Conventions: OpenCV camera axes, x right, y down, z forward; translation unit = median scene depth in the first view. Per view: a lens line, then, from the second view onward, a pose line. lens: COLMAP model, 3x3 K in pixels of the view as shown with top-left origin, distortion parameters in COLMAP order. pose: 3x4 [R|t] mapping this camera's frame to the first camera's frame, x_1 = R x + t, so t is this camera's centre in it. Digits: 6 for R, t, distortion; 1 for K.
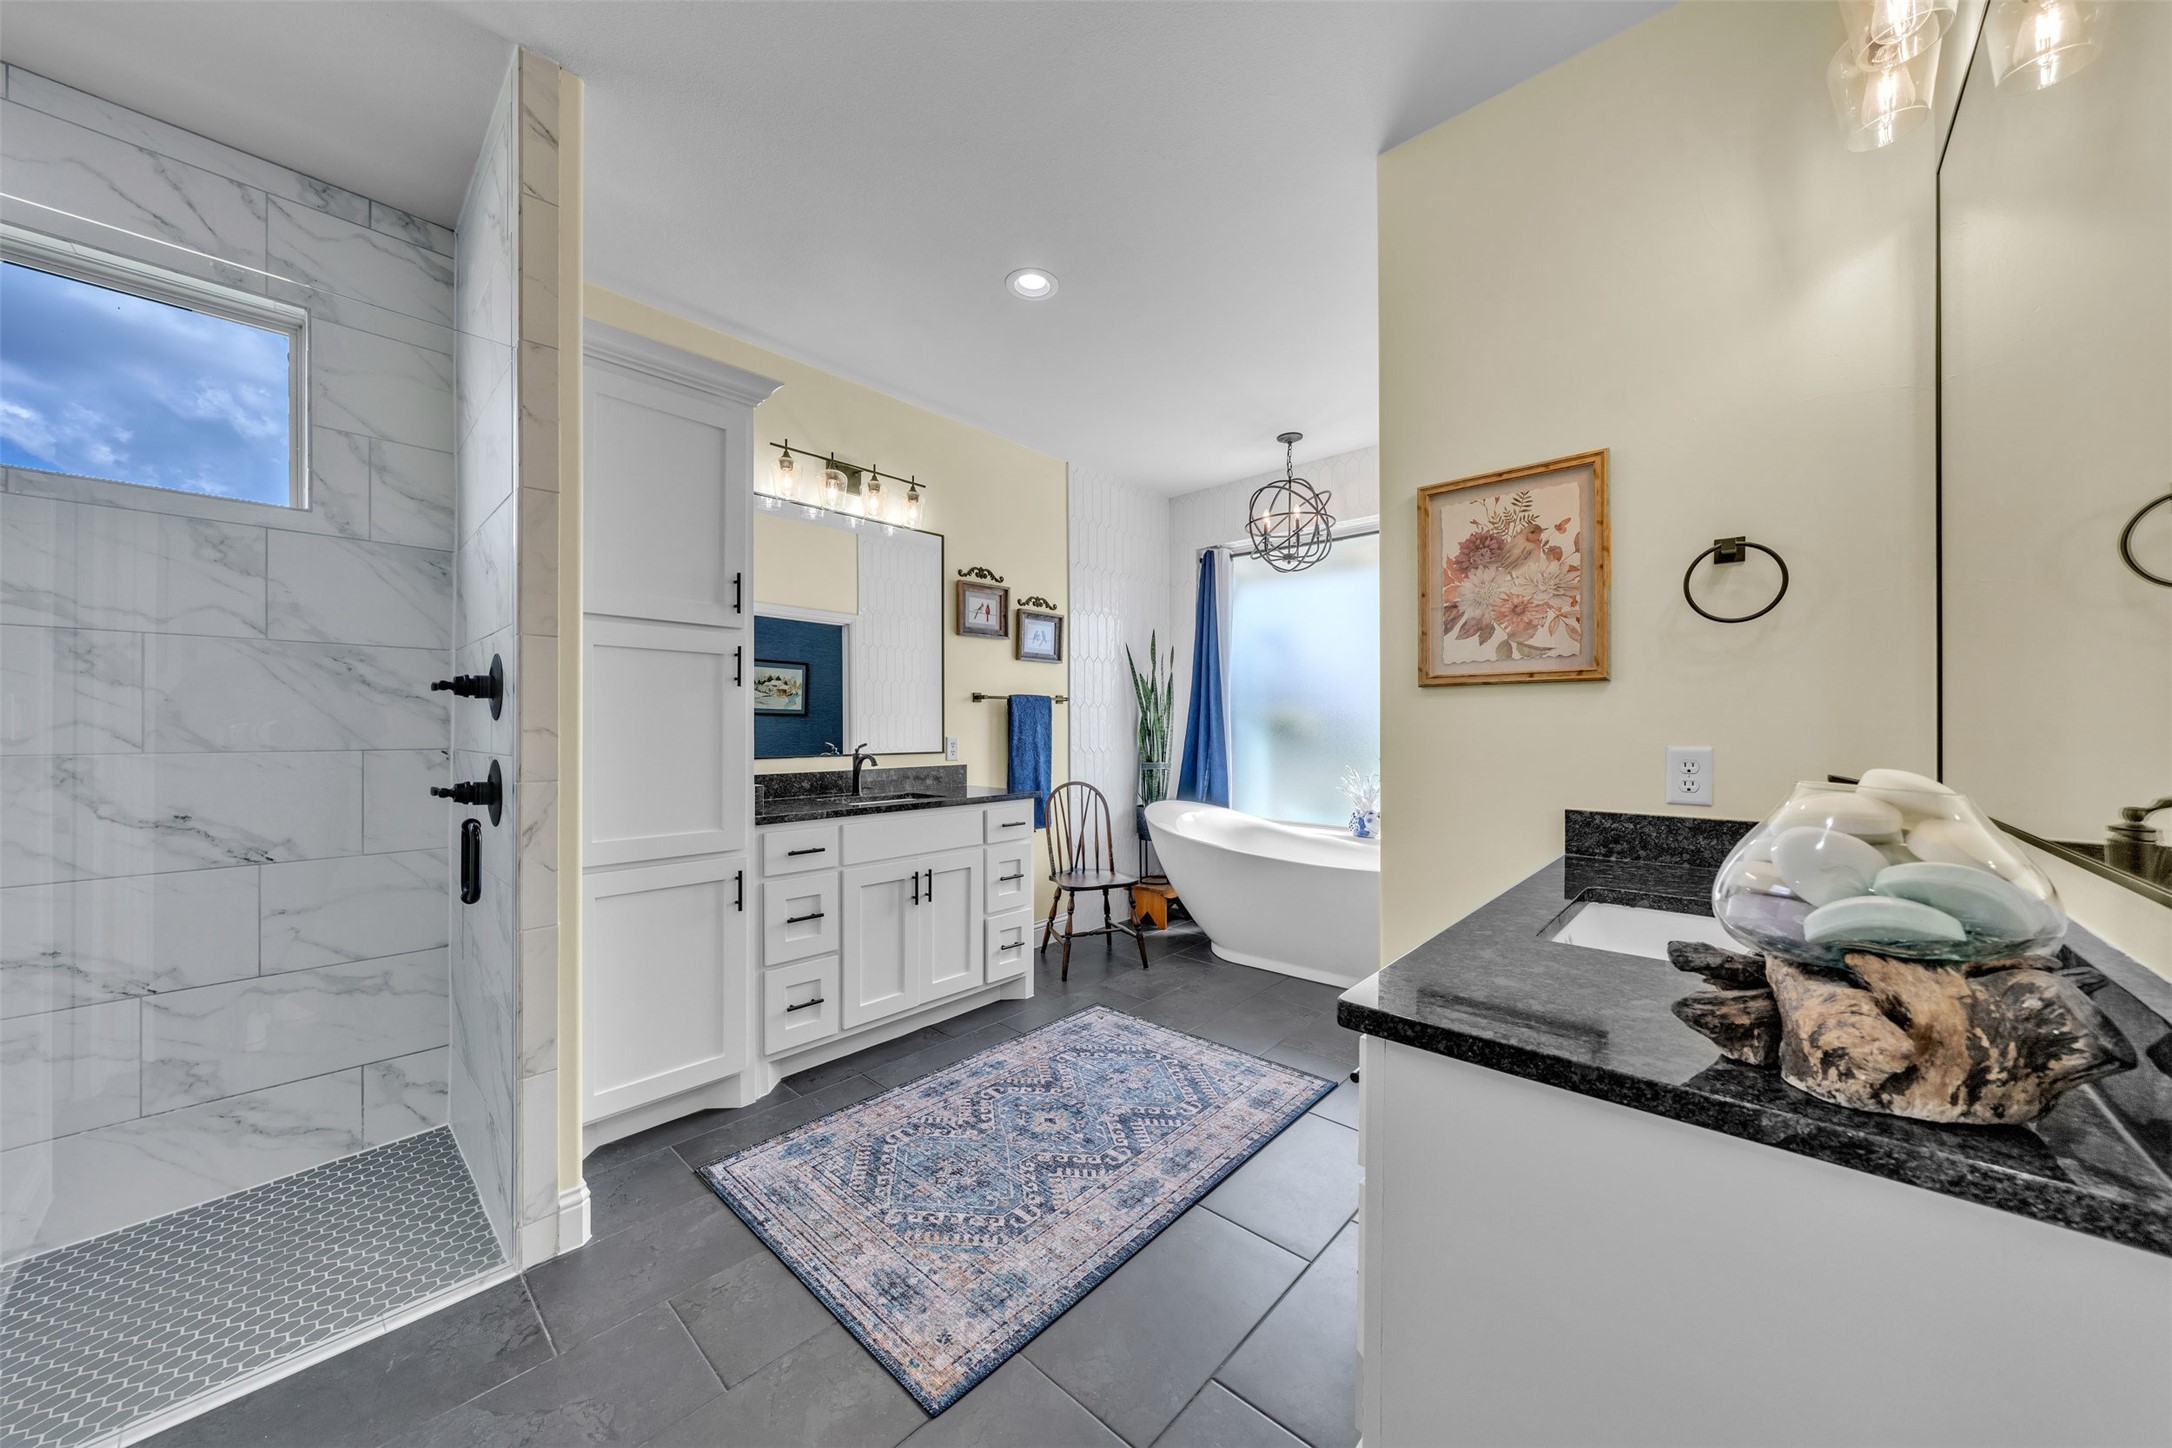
lens RADIAL K [[738.1, 0, 1095.7], [0, 738.1, 718.1], [0, 0, 1]] dist [-0.000821, -0.000068]
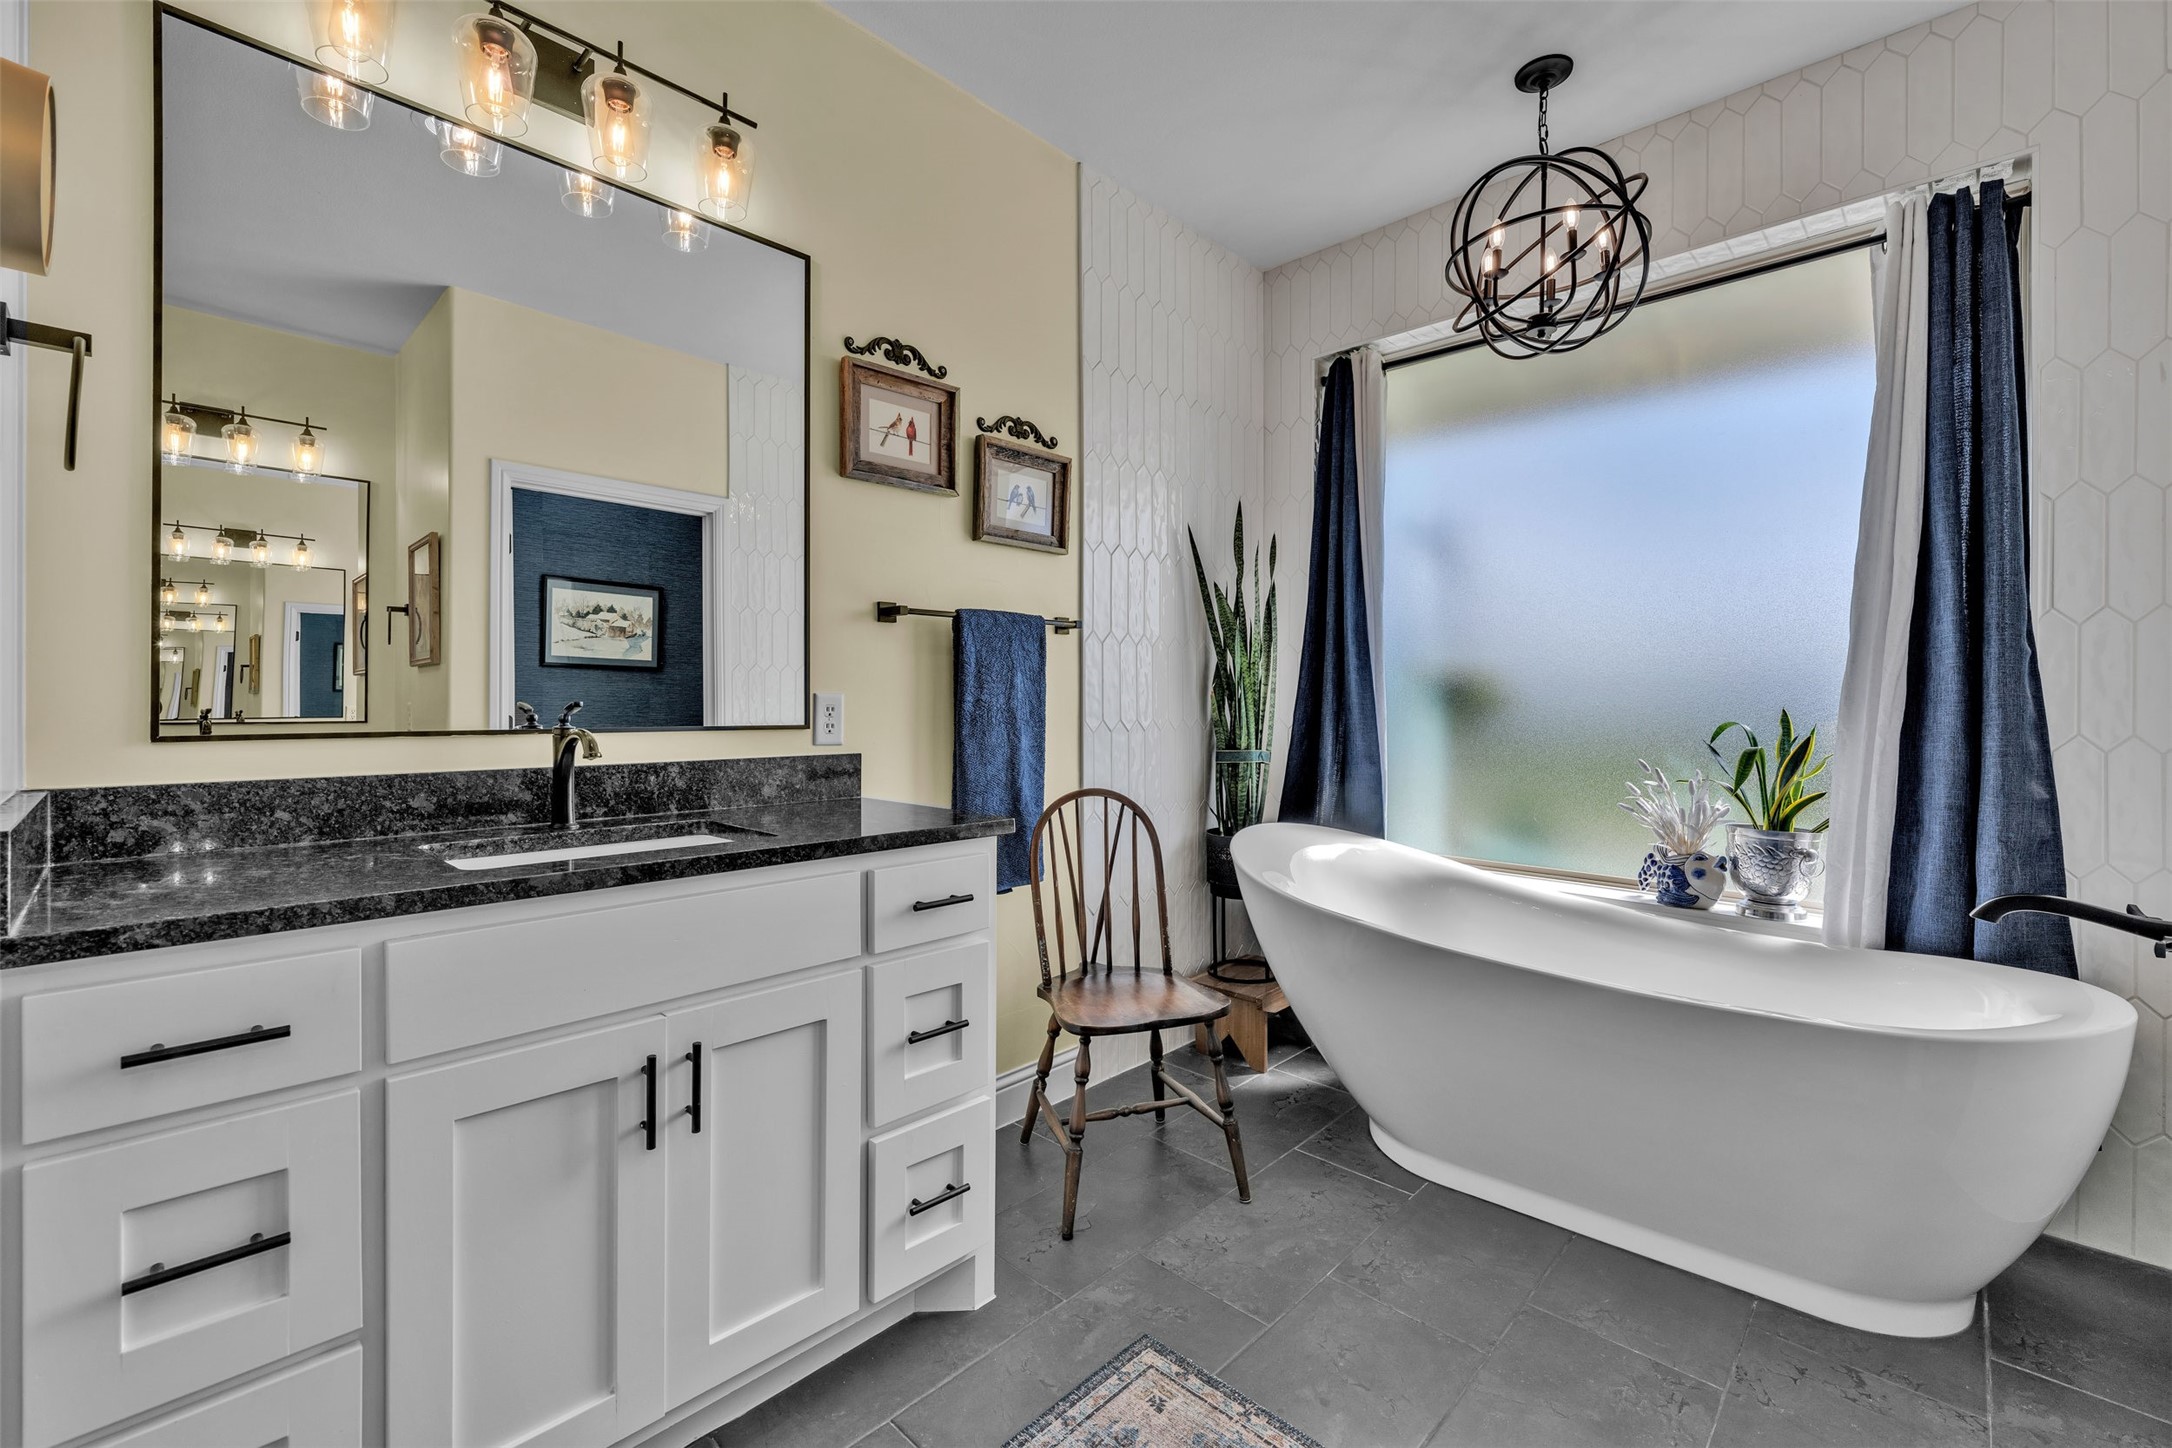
lens RADIAL K [[905.9, 0, 1086.0], [0, 905.9, 698.8], [0, 0, 1]] dist [-0.000539, -0.000236]
pose [[0.999468, 0.004166, -0.032338, -0.013164], [-0.003907, 0.999960, 0.008063, 0.021878], [0.032370, -0.007932, 0.999444, 0.410767]]
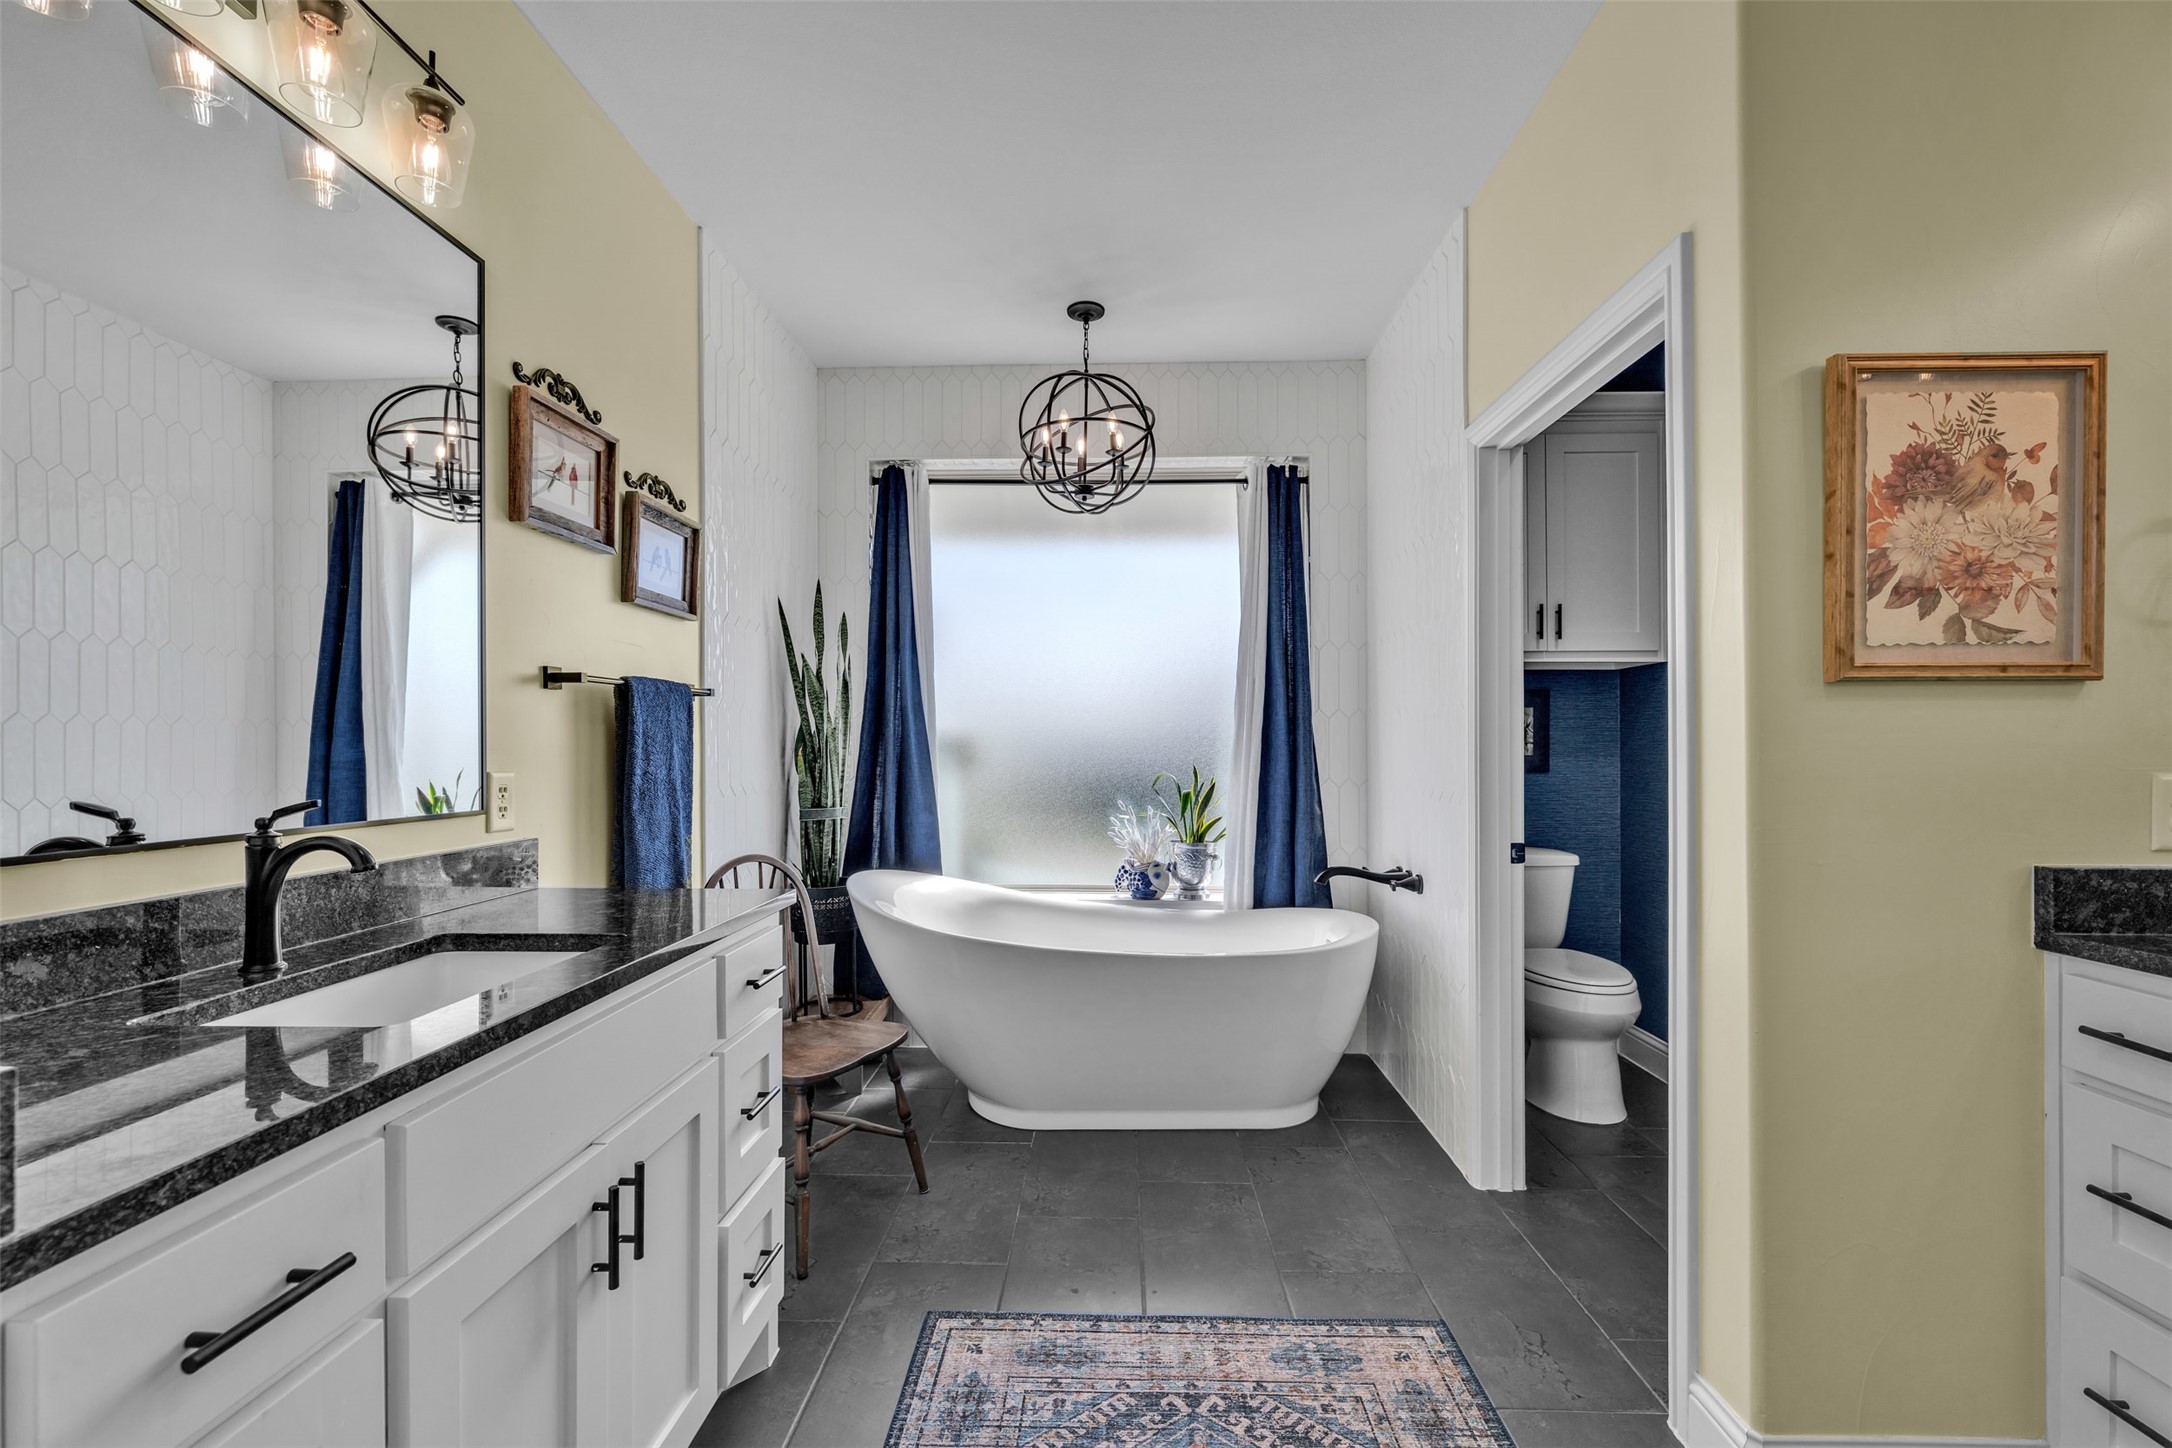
lens RADIAL K [[862.9, 0, 1091.2], [0, 862.9, 737.9], [0, 0, 1]] dist [0.000197, 0.000031]
pose [[0.764115, 0.005639, 0.645056, -0.237340], [-0.007038, 0.999975, -0.000405, 0.004402], [-0.645042, -0.004231, 0.764135, 0.410688]]
